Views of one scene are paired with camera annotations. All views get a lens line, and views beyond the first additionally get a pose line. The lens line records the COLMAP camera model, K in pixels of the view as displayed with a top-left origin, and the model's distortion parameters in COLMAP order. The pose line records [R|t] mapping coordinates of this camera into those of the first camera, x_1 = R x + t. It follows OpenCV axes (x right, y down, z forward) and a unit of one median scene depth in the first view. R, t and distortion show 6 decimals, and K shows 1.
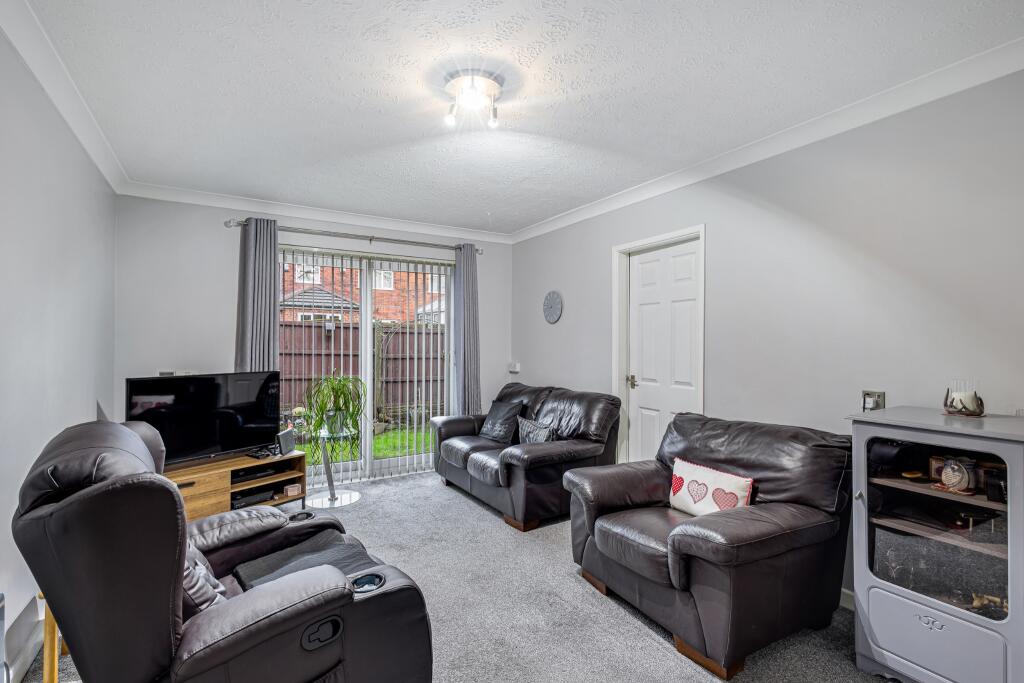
lens RADIAL K [[477.6, 0, 512.3], [0, 477.6, 343.4], [0, 0, 1]] dist [-0.002024, -0.000066]
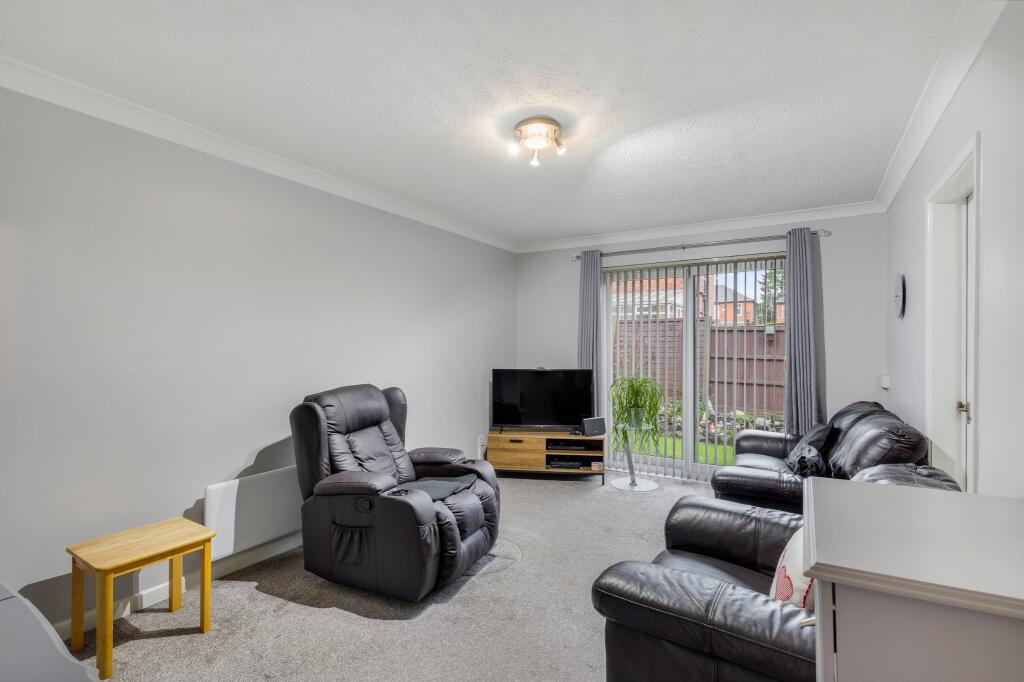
lens RADIAL K [[477.6, 0, 512.6], [0, 477.6, 340.8], [0, 0, 1]] dist [-0.002024, -0.000066]
pose [[0.459482, -0.011535, -0.888112, 0.507704], [0.000289, 0.999918, -0.012837, -0.002168], [0.888187, 0.005642, 0.459448, 0.219296]]
